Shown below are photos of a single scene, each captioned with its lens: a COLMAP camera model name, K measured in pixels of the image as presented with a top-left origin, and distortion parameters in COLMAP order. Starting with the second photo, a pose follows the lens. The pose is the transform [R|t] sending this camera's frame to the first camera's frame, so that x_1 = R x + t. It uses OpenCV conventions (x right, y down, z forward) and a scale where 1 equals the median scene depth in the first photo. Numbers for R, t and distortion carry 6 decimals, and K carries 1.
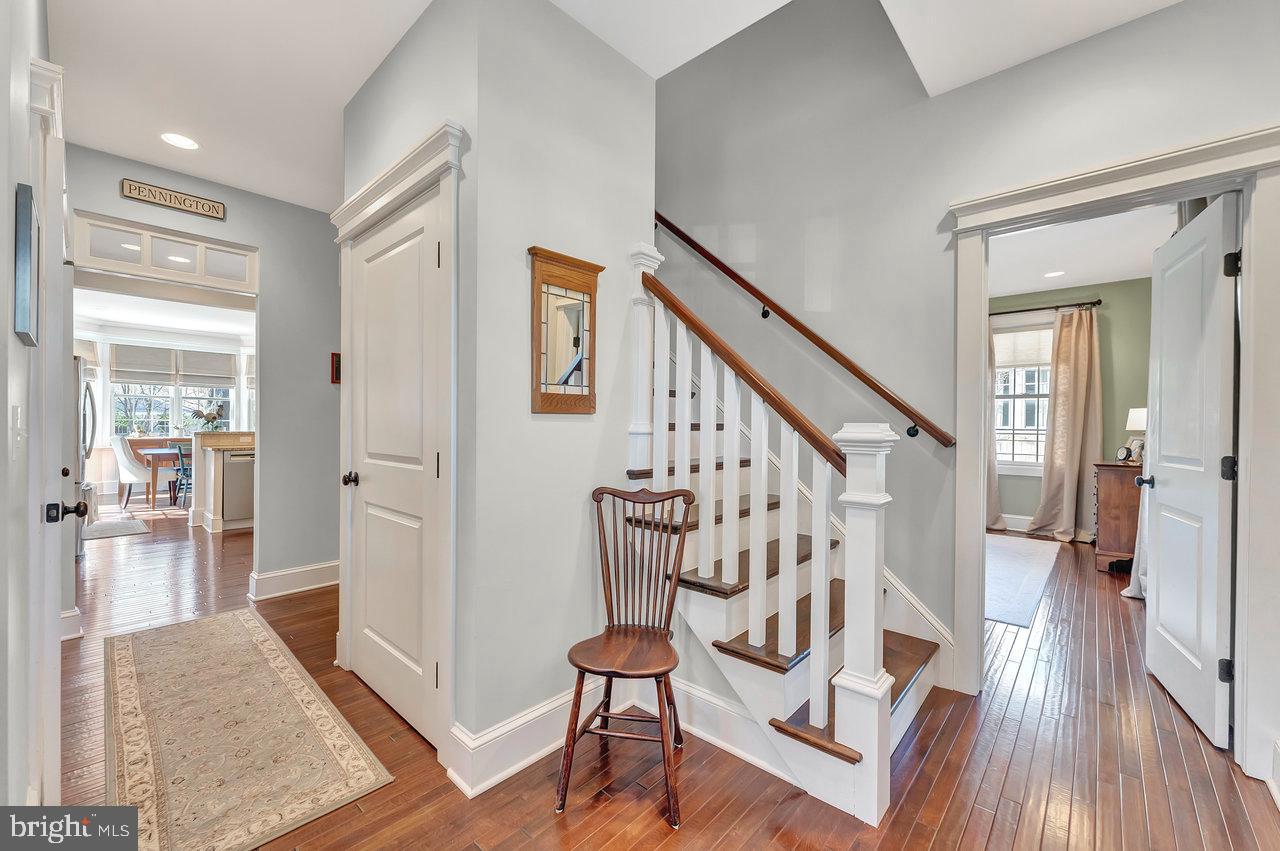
lens RADIAL K [[517.0, 0, 631.0], [0, 517.0, 424.6], [0, 0, 1]] dist [-0.000017, 0.000061]
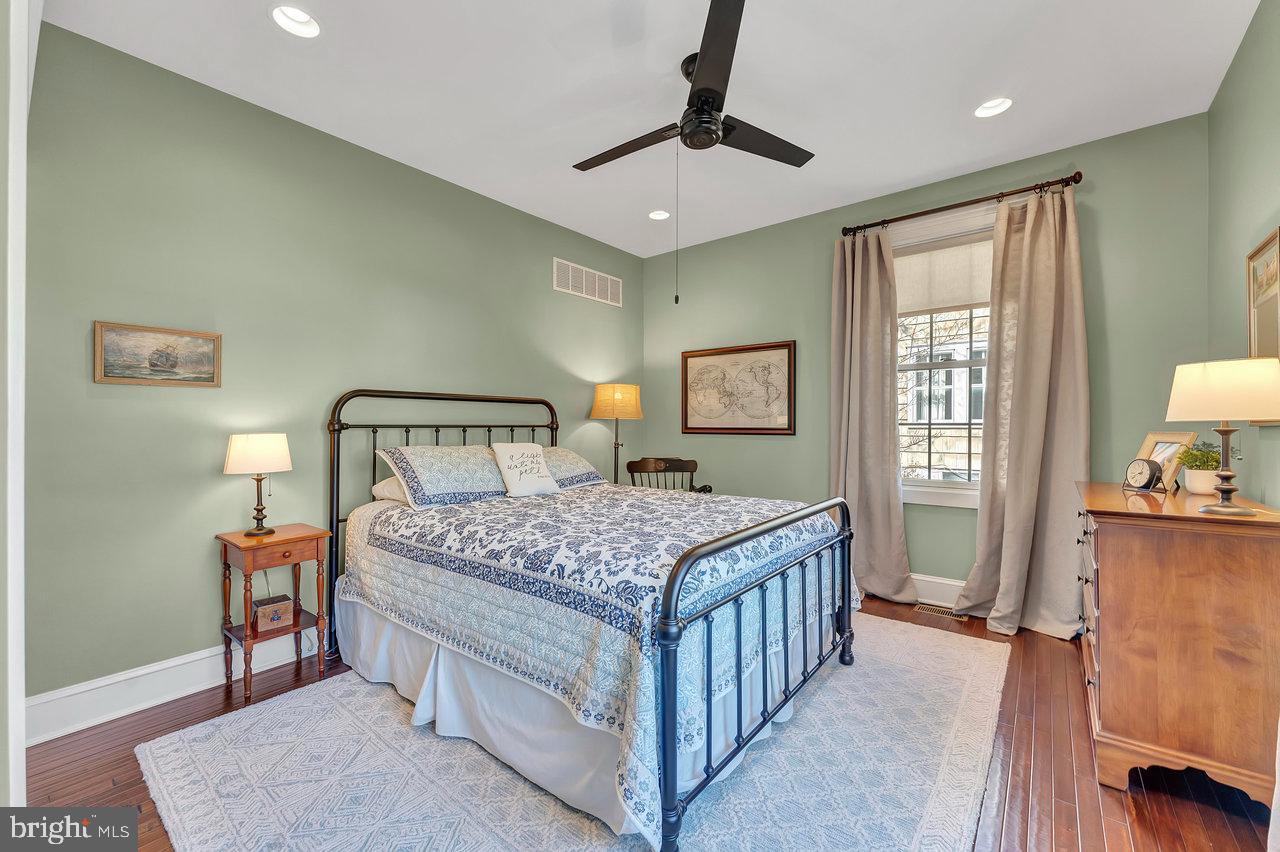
lens RADIAL K [[517.0, 0, 631.0], [0, 517.0, 425.1], [0, 0, 1]] dist [-0.000017, 0.000061]
pose [[0.998381, -0.008302, 0.056278, 0.412743], [0.008380, 0.999964, -0.001140, 0.008972], [-0.056267, 0.001610, 0.998414, 0.490067]]
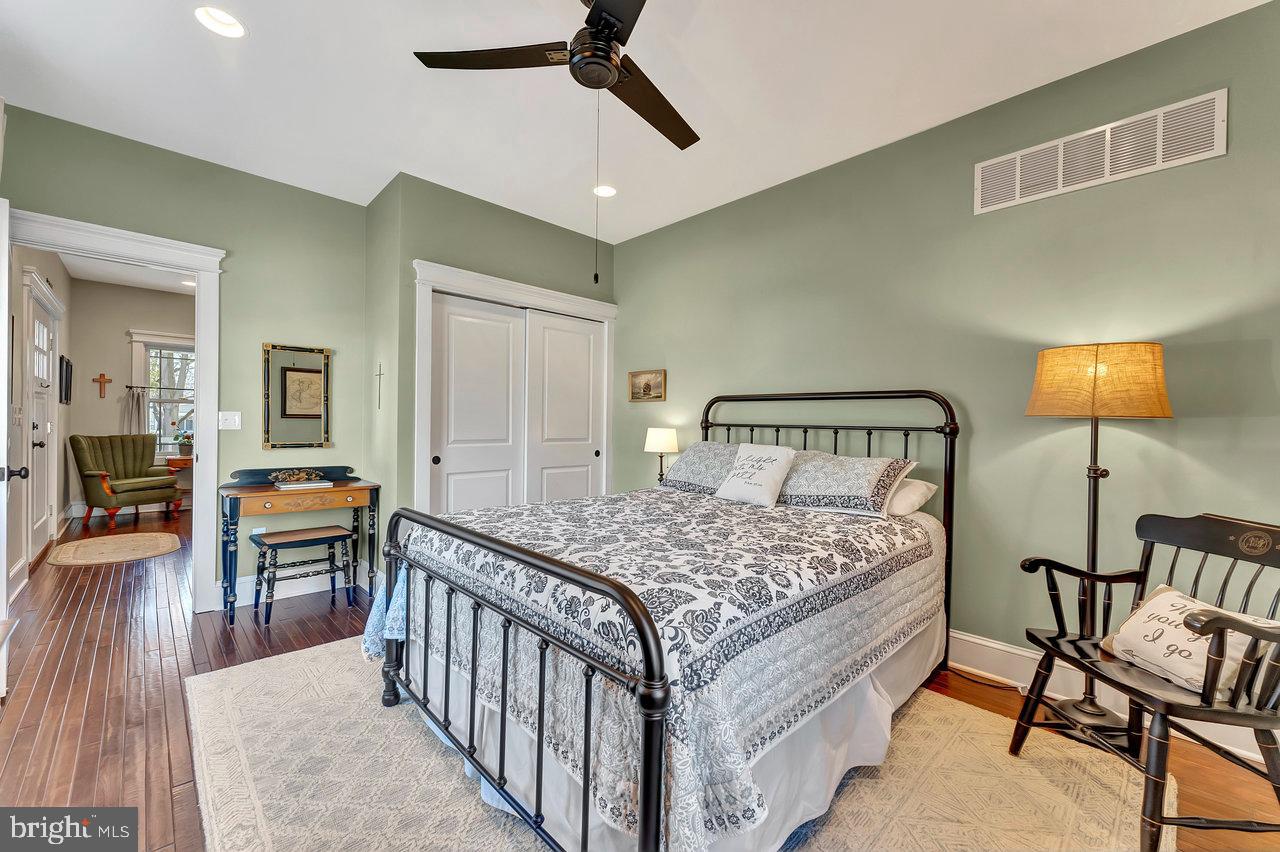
lens RADIAL K [[517.0, 0, 631.0], [0, 517.0, 425.1], [0, 0, 1]] dist [-0.000017, 0.000061]
pose [[-0.081985, 0.000369, -0.996634, 1.272955], [-0.018049, 0.999835, 0.001855, 0.007747], [0.996470, 0.018140, -0.081965, 1.454178]]
